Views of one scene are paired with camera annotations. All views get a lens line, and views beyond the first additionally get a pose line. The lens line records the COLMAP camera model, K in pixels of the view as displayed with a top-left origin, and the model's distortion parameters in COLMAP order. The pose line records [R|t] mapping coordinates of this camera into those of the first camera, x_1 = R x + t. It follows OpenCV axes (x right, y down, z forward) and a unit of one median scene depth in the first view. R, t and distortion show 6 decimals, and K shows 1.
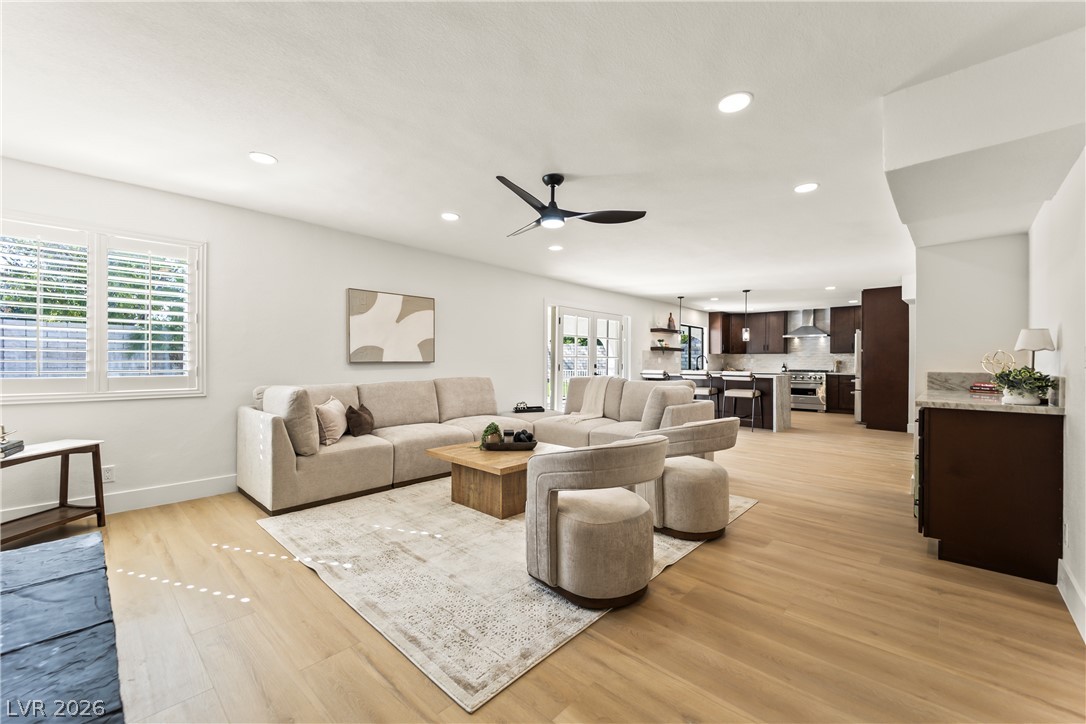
lens RADIAL K [[430.0, 0, 537.9], [0, 430.0, 362.5], [0, 0, 1]] dist [0.000553, -0.000041]
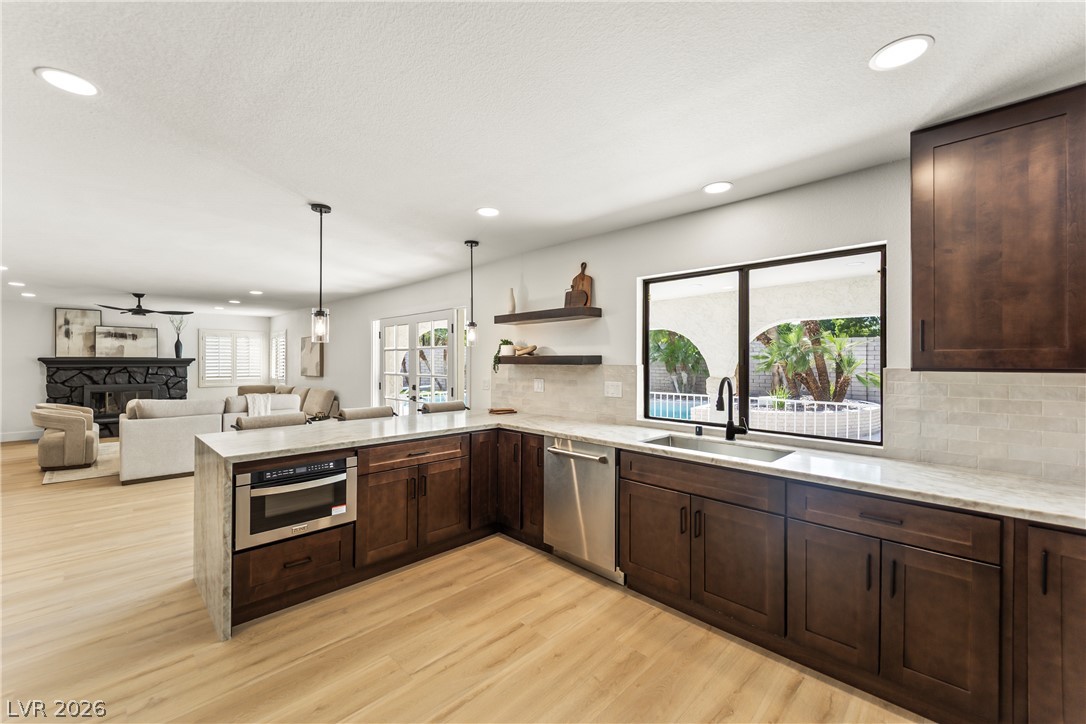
lens RADIAL K [[427.1, 0, 545.1], [0, 427.1, 348.8], [0, 0, 1]] dist [-0.014143, -0.000094]
pose [[-0.004327, -0.029466, -0.999556, 0.621493], [0.006117, 0.999546, -0.029492, -0.025806], [0.999972, -0.006242, -0.004145, 0.878126]]
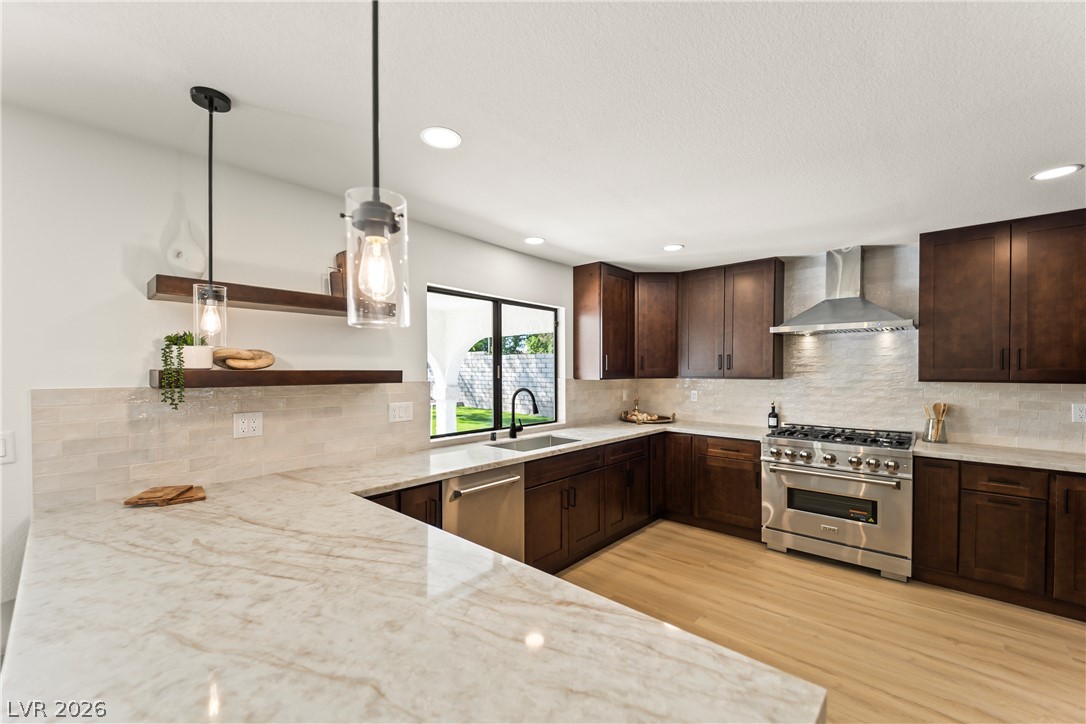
lens RADIAL K [[433.2, 0, 542.0], [0, 433.2, 369.9], [0, 0, 1]] dist [0.022514, -0.013825]
pose [[0.999510, -0.002752, 0.031192, 0.378292], [0.002551, 0.999976, 0.006454, -0.031681], [-0.031209, -0.006372, 0.999493, 0.661133]]
